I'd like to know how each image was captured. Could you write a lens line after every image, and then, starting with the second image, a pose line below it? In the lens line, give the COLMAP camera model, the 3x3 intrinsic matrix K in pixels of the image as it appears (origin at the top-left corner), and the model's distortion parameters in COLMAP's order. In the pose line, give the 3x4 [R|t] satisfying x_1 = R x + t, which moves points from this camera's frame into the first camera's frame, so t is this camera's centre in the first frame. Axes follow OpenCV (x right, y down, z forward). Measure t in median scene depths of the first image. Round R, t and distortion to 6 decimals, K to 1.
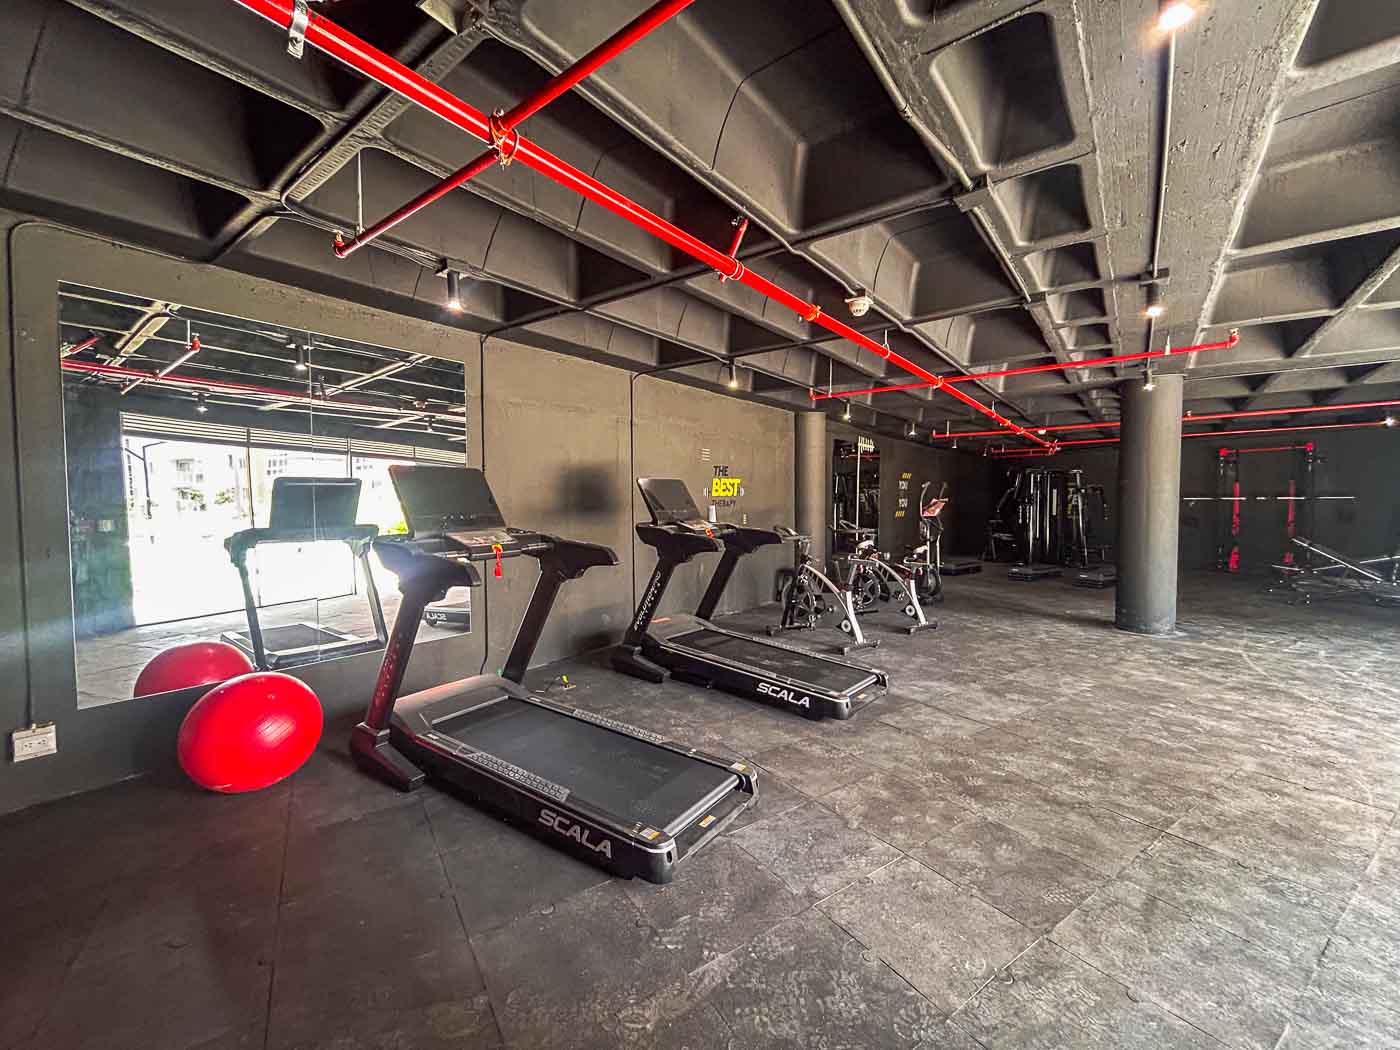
lens RADIAL K [[573.3, 0, 697.4], [0, 573.3, 525.6], [0, 0, 1]] dist [-0.000883, -0.000546]
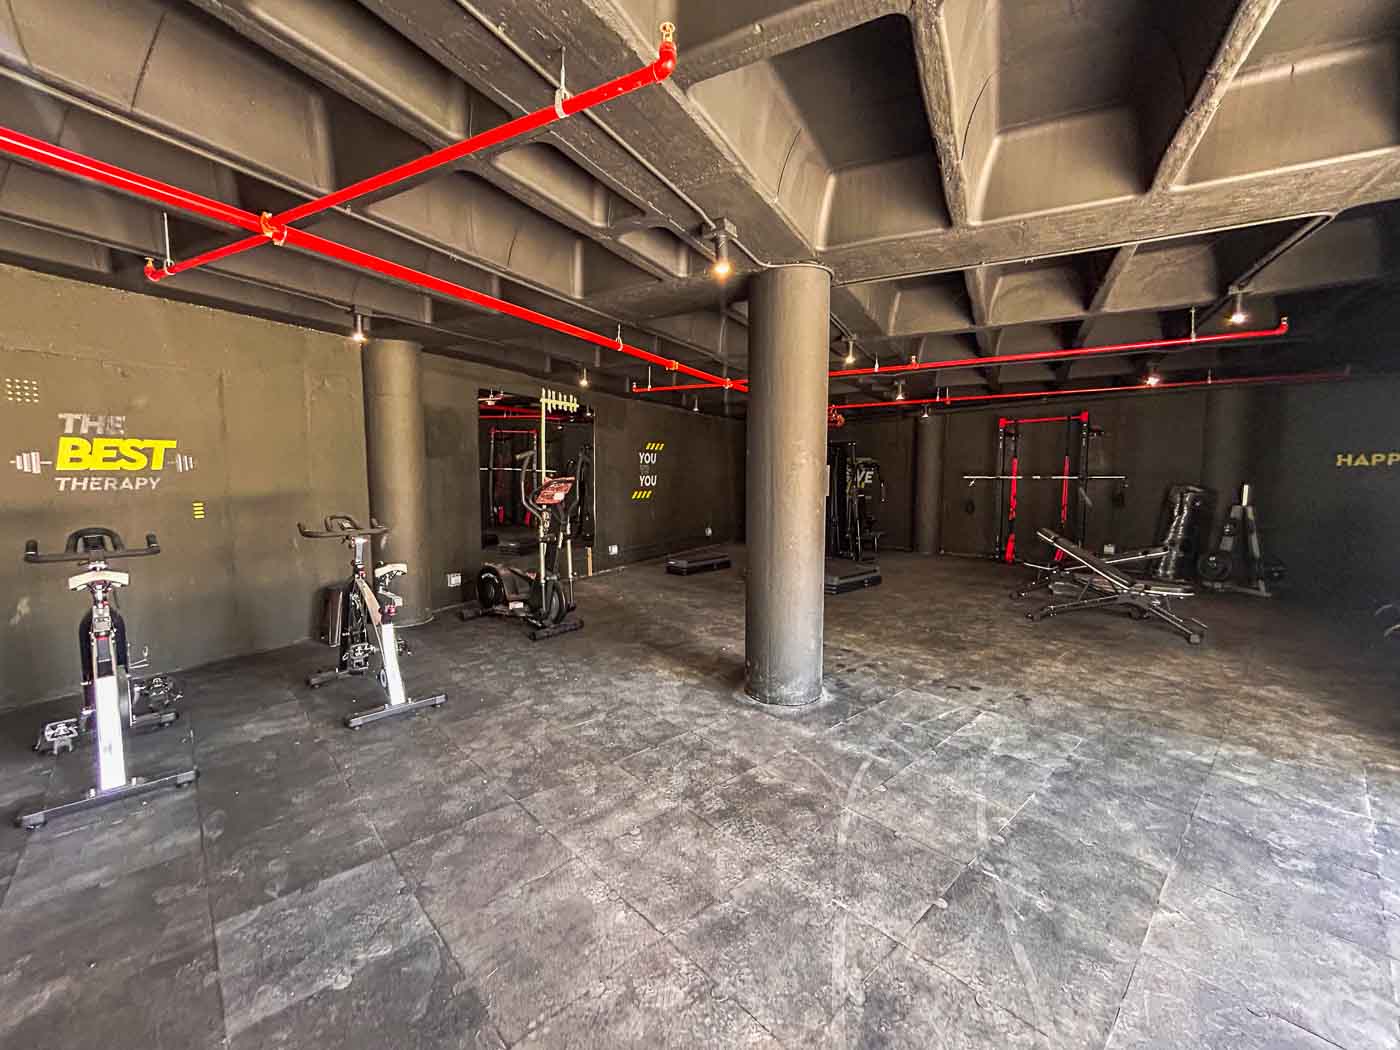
lens RADIAL K [[573.3, 0, 697.4], [0, 573.3, 525.6], [0, 0, 1]] dist [-0.000883, -0.000546]
pose [[0.985912, -0.009131, 0.167017, 0.358013], [0.001779, 0.999025, 0.044122, -0.015129], [-0.167257, -0.043203, 0.984966, 0.249806]]
